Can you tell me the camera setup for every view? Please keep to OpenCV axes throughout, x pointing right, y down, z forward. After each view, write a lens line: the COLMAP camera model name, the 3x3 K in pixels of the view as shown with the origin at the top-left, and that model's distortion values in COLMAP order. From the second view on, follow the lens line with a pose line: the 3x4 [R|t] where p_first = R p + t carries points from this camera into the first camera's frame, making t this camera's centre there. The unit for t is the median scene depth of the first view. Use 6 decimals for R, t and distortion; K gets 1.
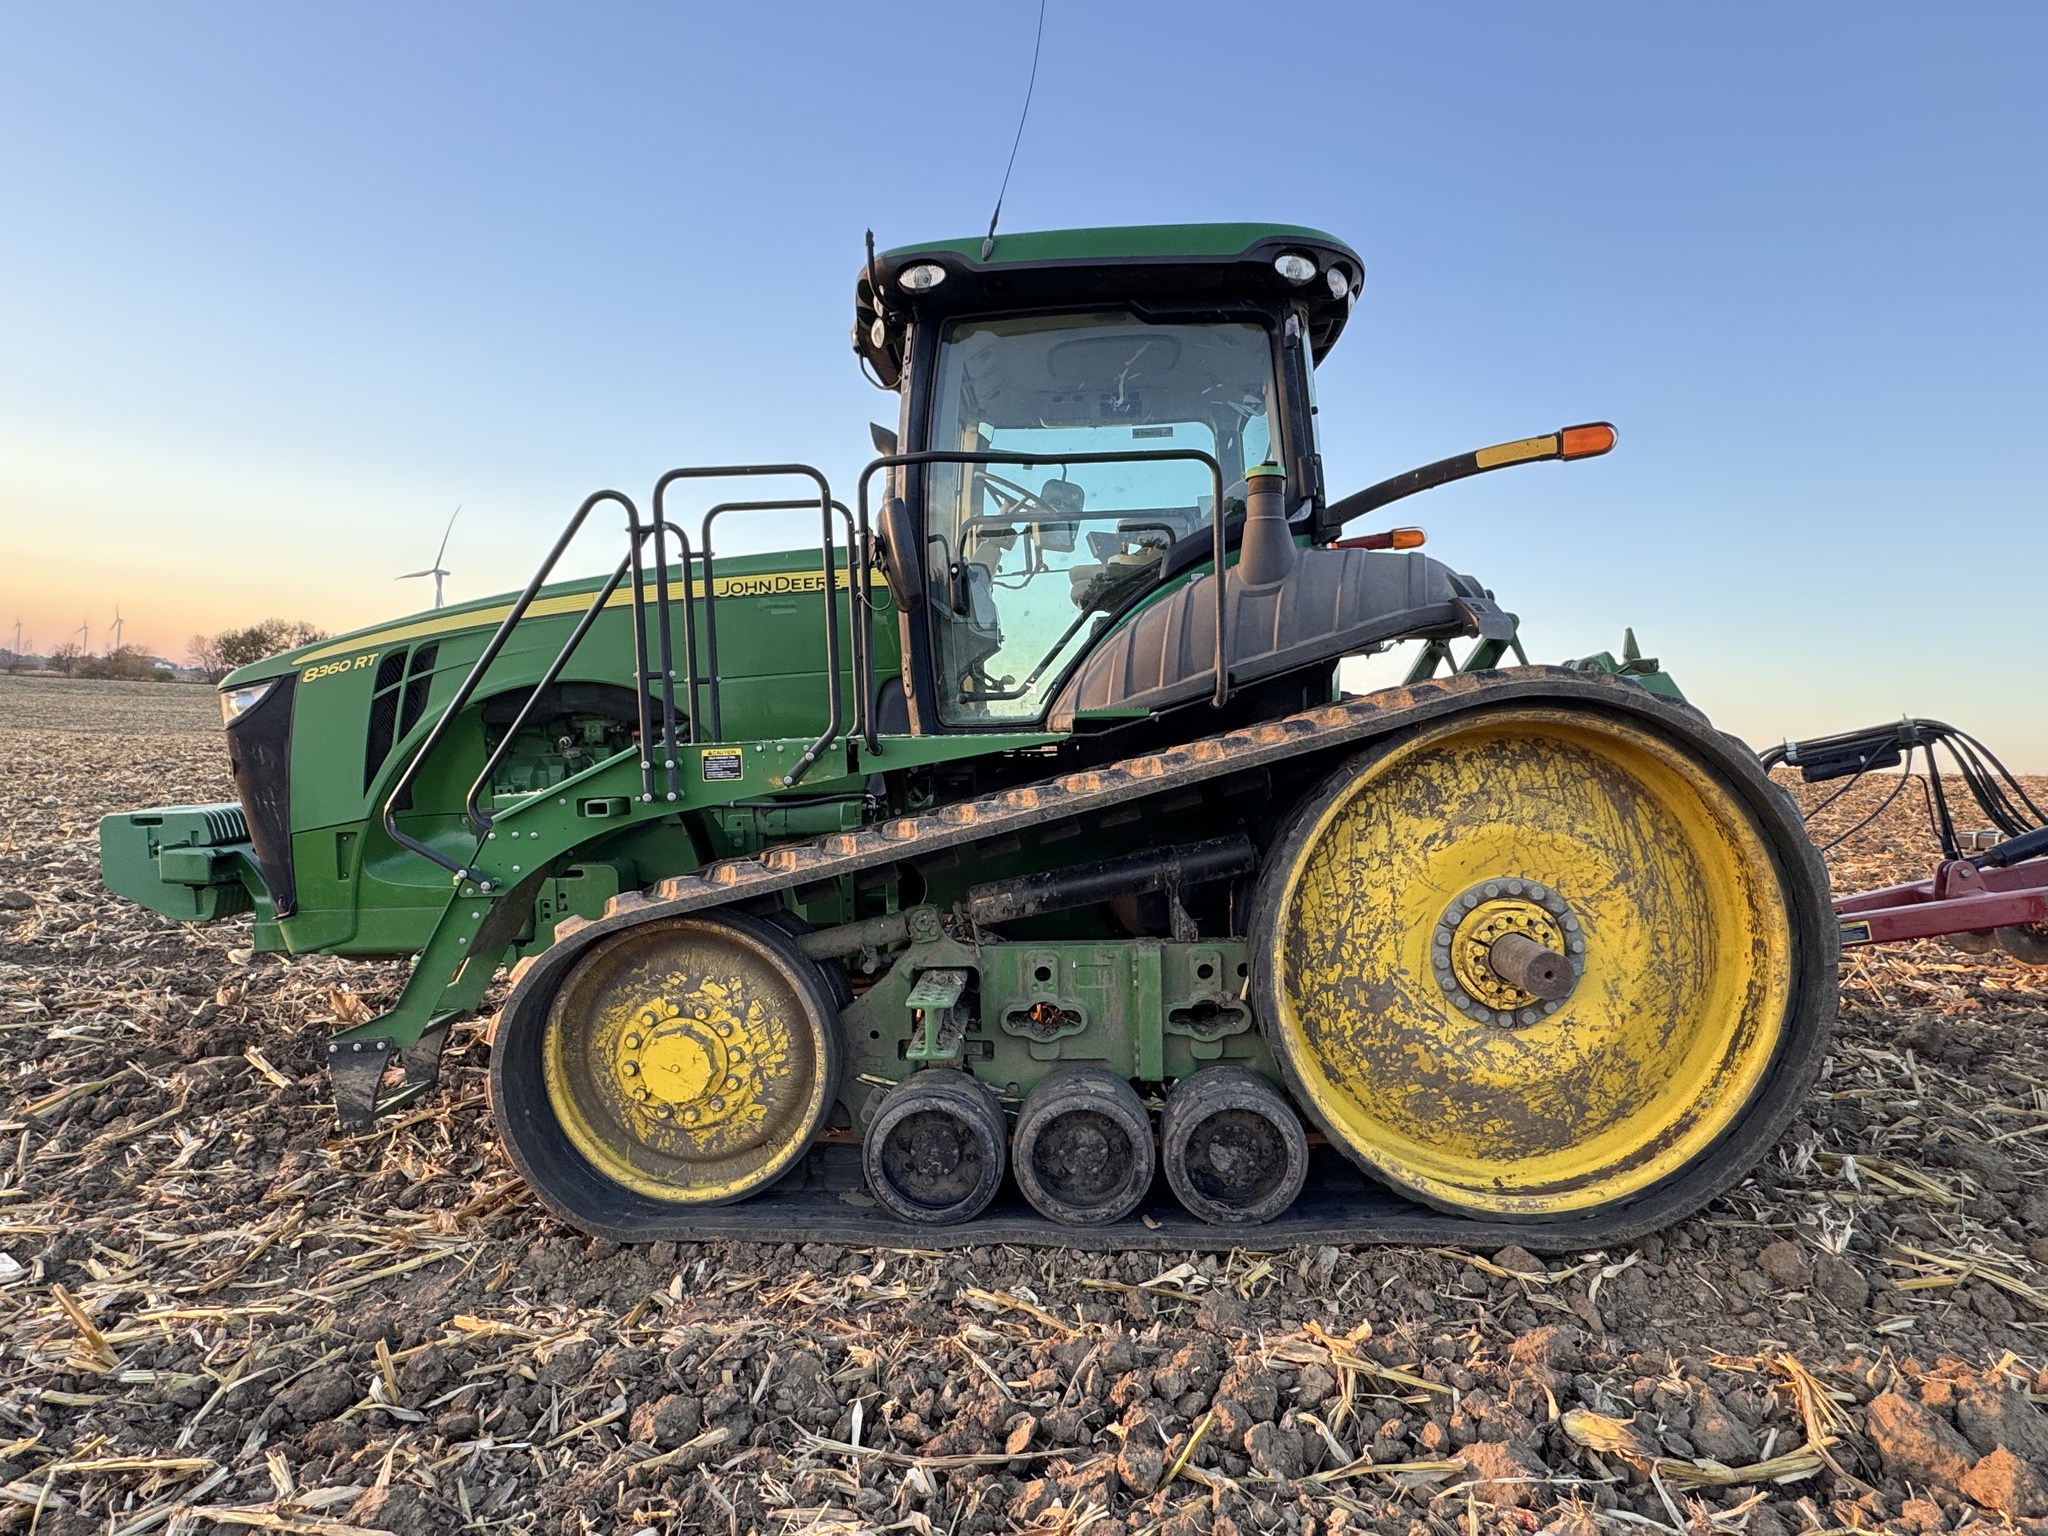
lens RADIAL K [[1413.8, 0, 1024.8], [0, 1413.8, 757.6], [0, 0, 1]] dist [0.050810, -0.060056]
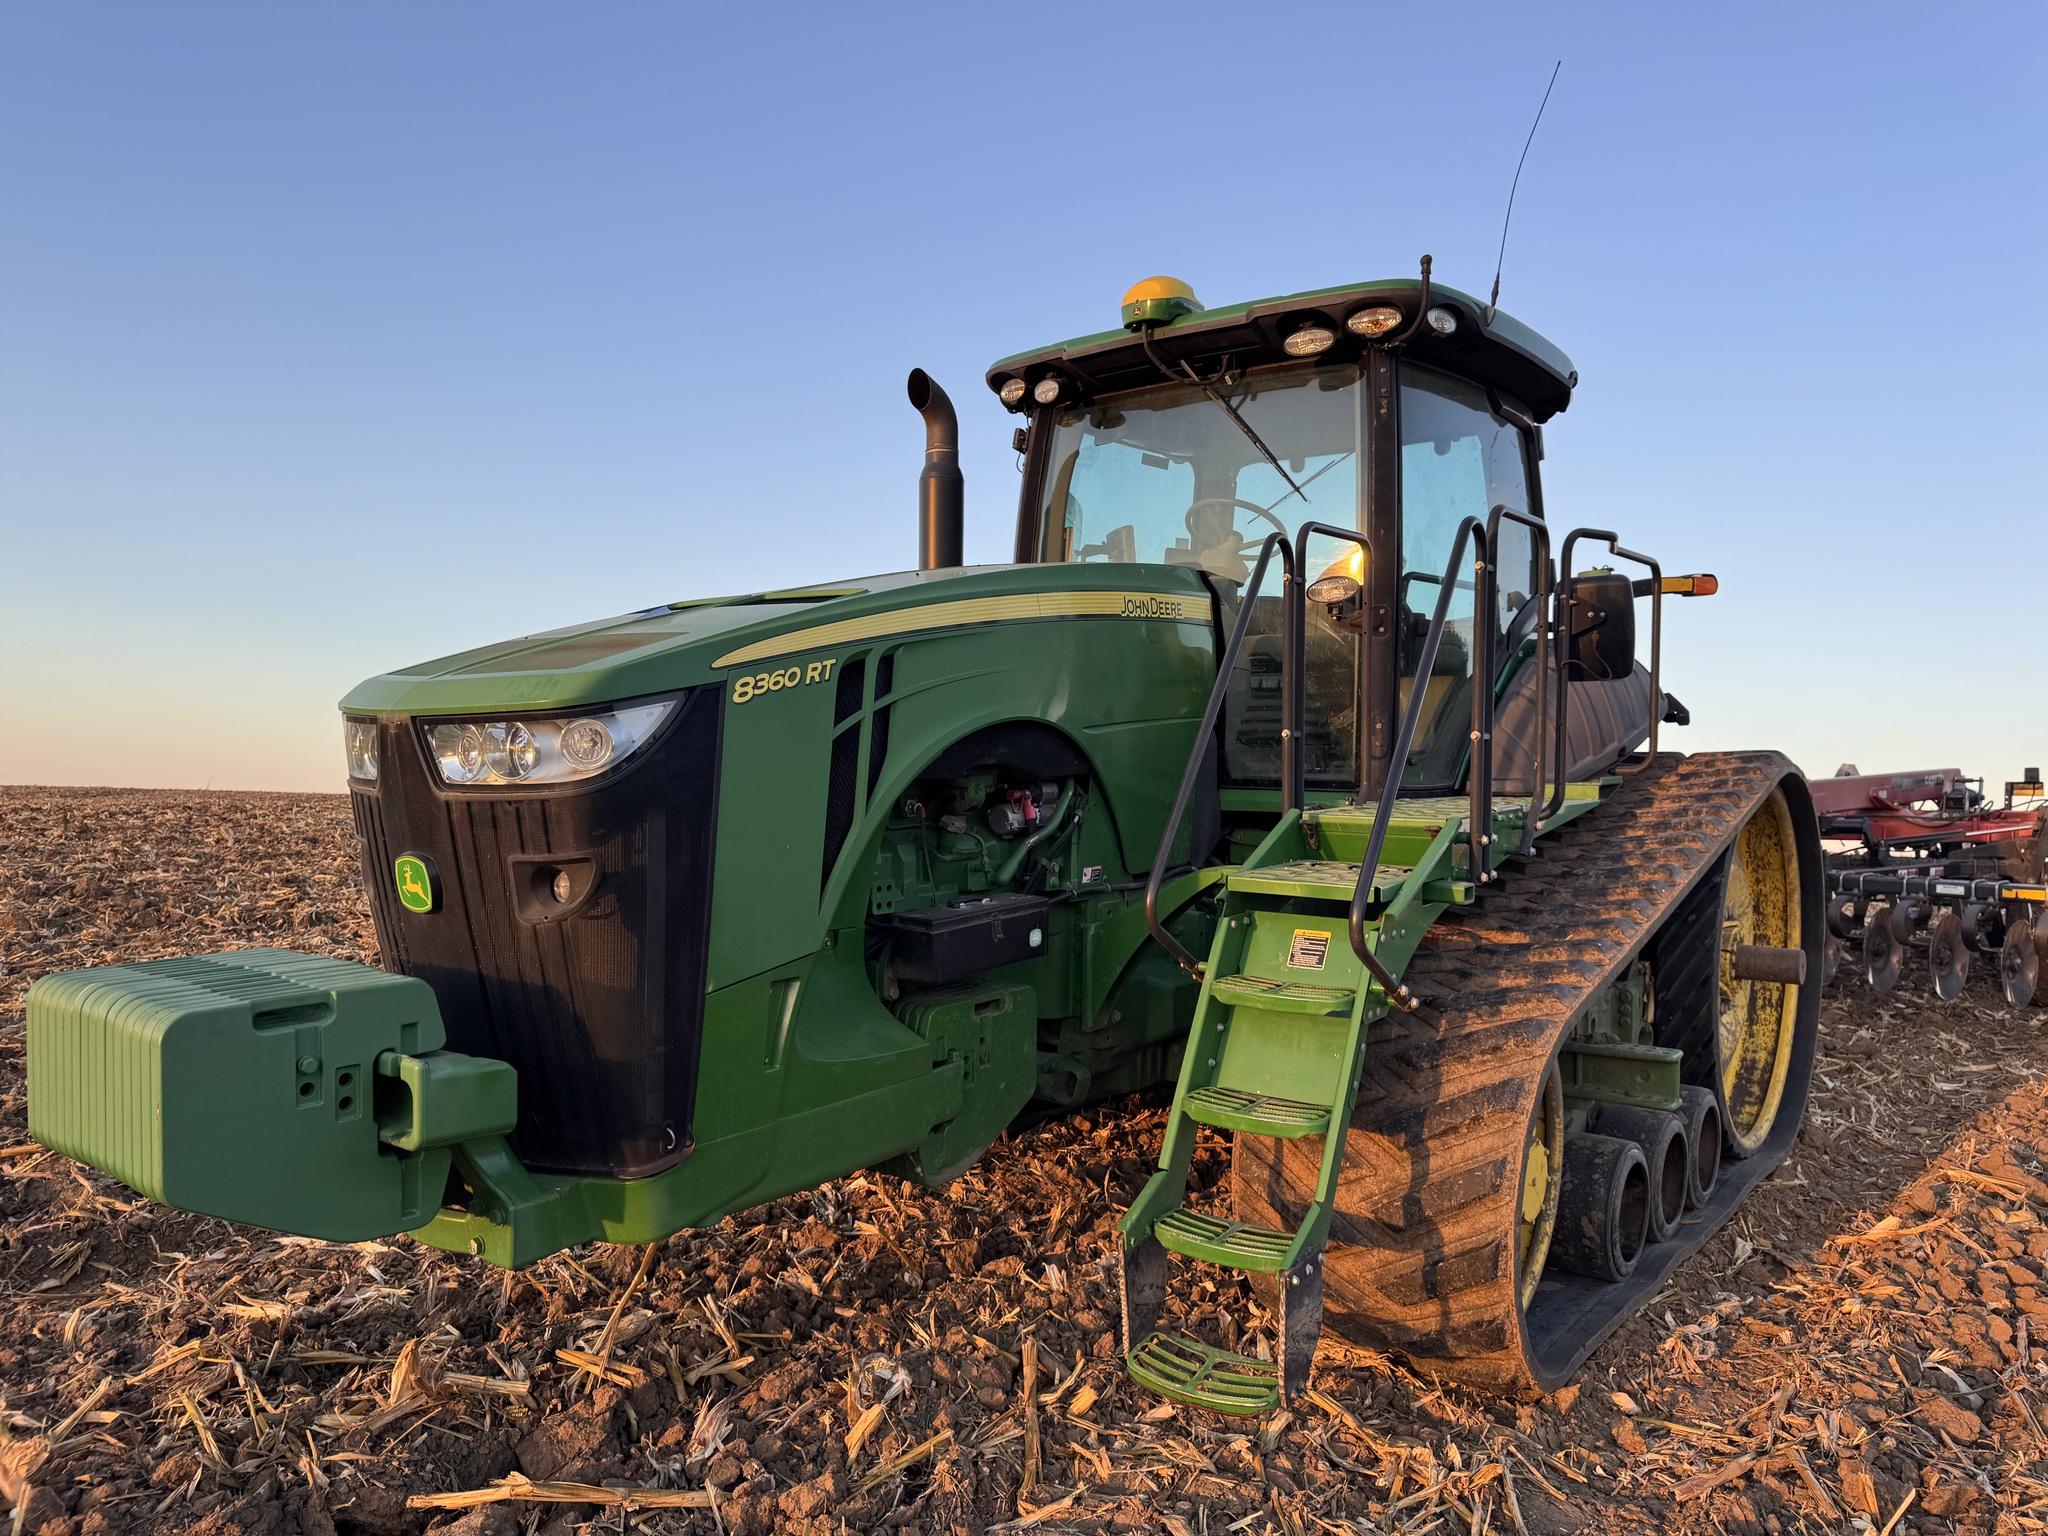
lens RADIAL K [[1522.9, 0, 1014.9], [0, 1522.9, 765.0], [0, 0, 1]] dist [0.046097, -0.001979]
pose [[0.559222, 0.015361, 0.828875, -1.139672], [0.020962, 0.999247, -0.032661, -0.011000], [-0.828753, 0.035640, 0.558479, 0.742412]]
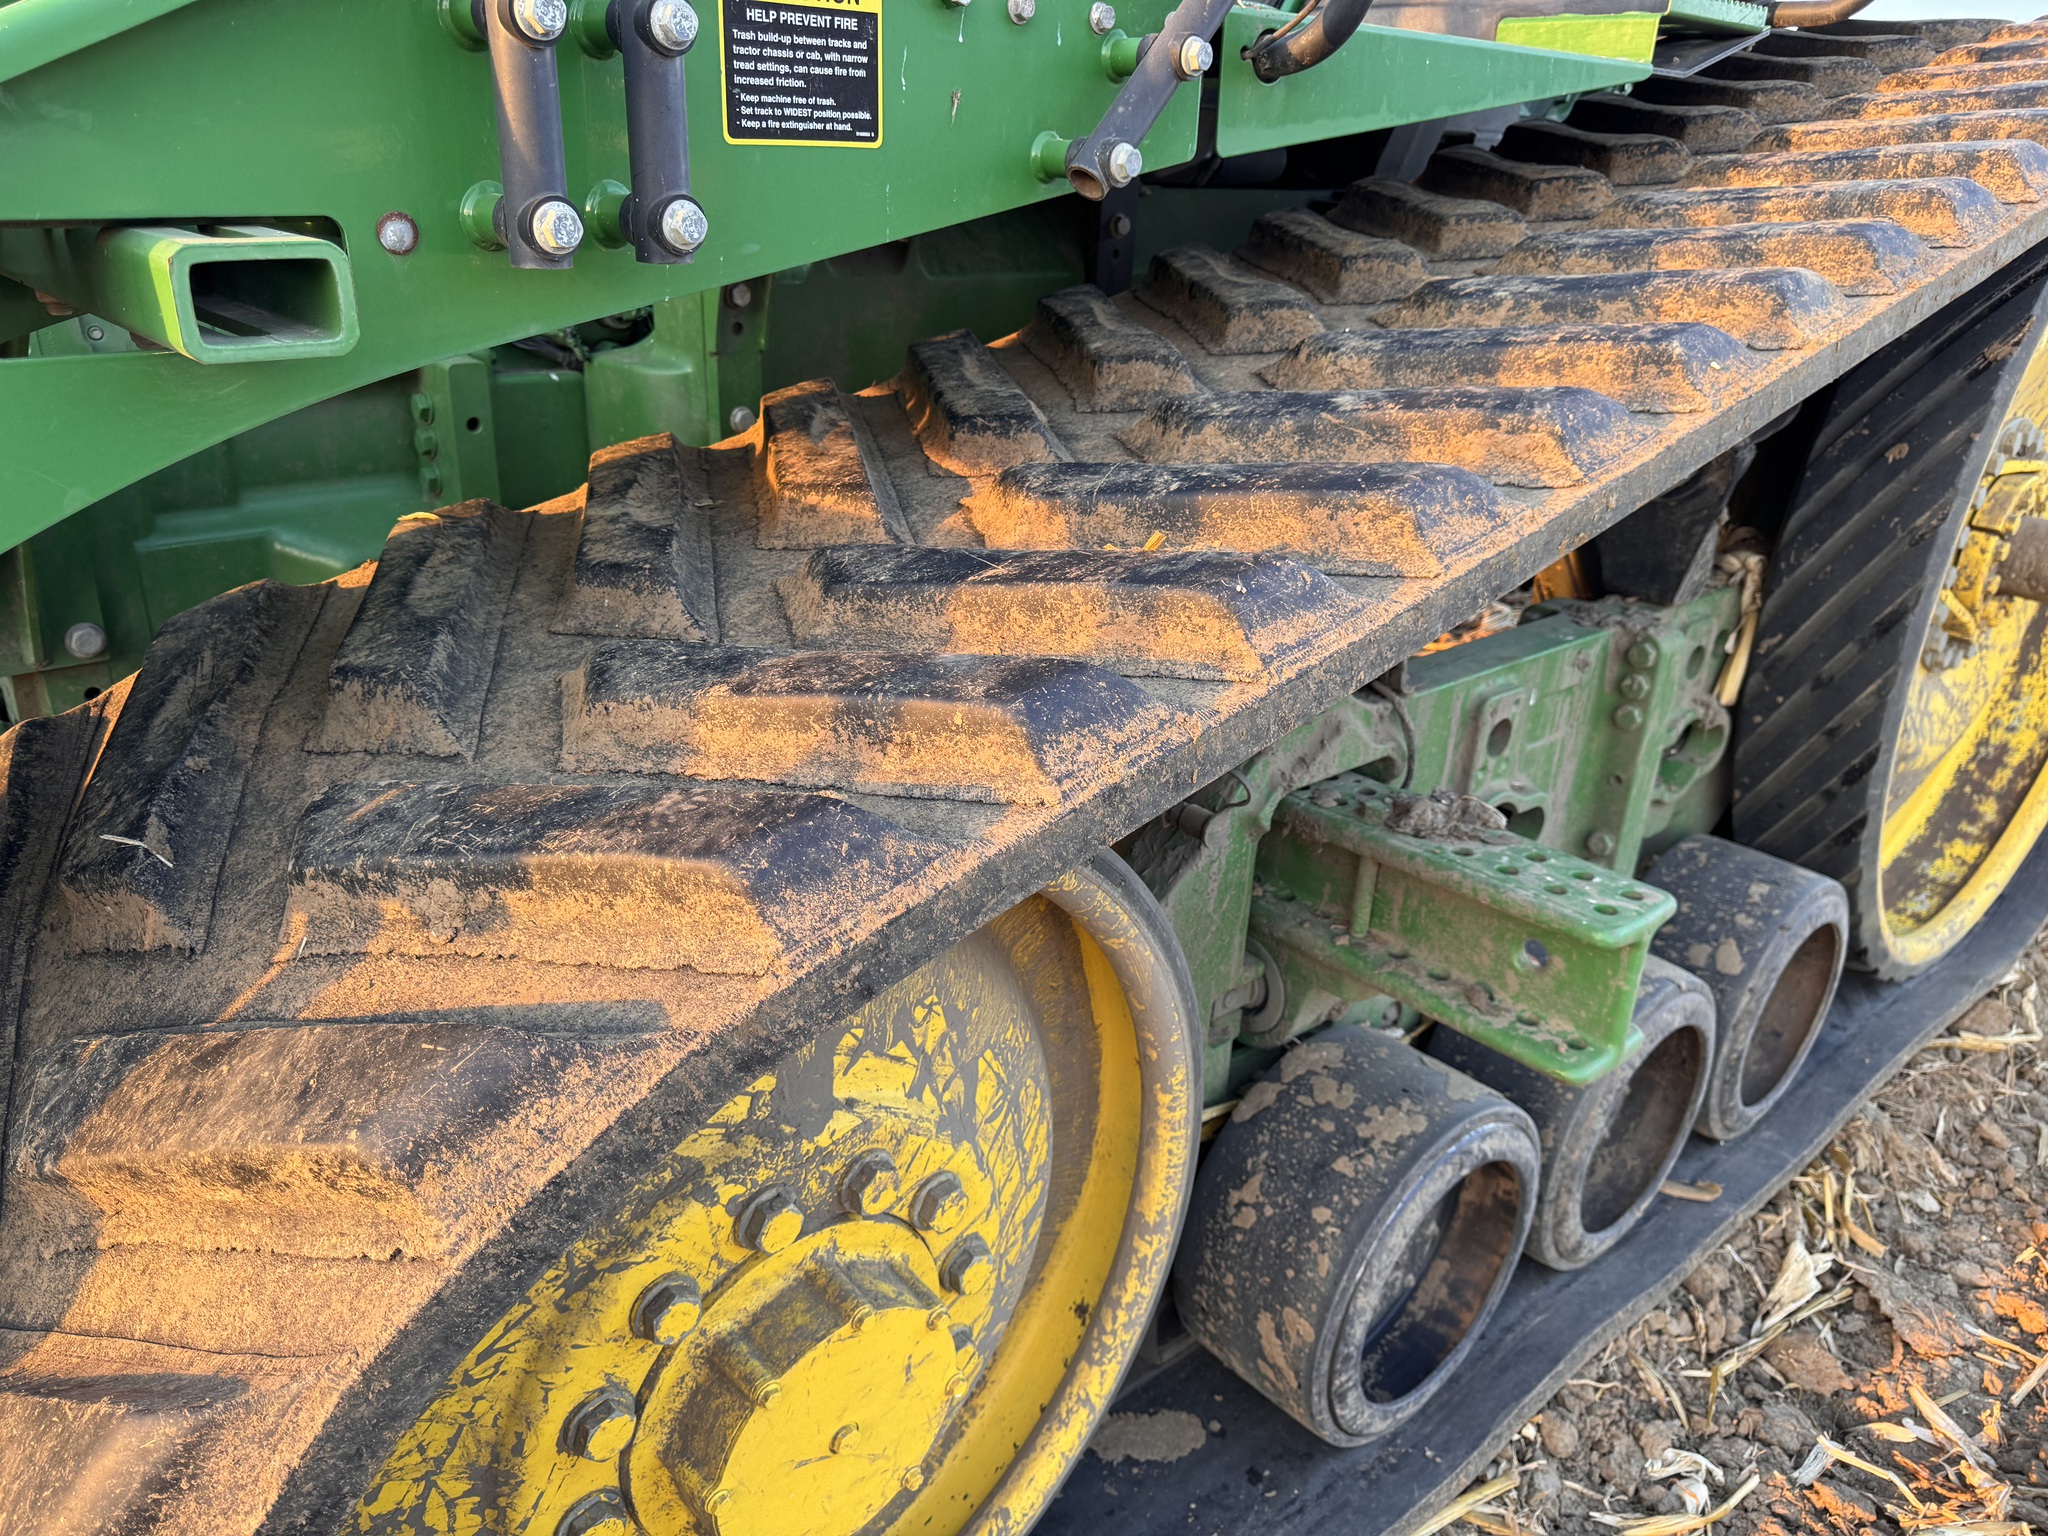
lens RADIAL K [[1413.8, 0, 1024.8], [0, 1413.8, 757.6], [0, 0, 1]] dist [0.050810, -0.060056]
pose [[0.713559, -0.215194, 0.666727, -0.360490], [-0.017091, 0.946028, 0.323633, 0.032693], [-0.700386, -0.242327, 0.671369, 0.851657]]
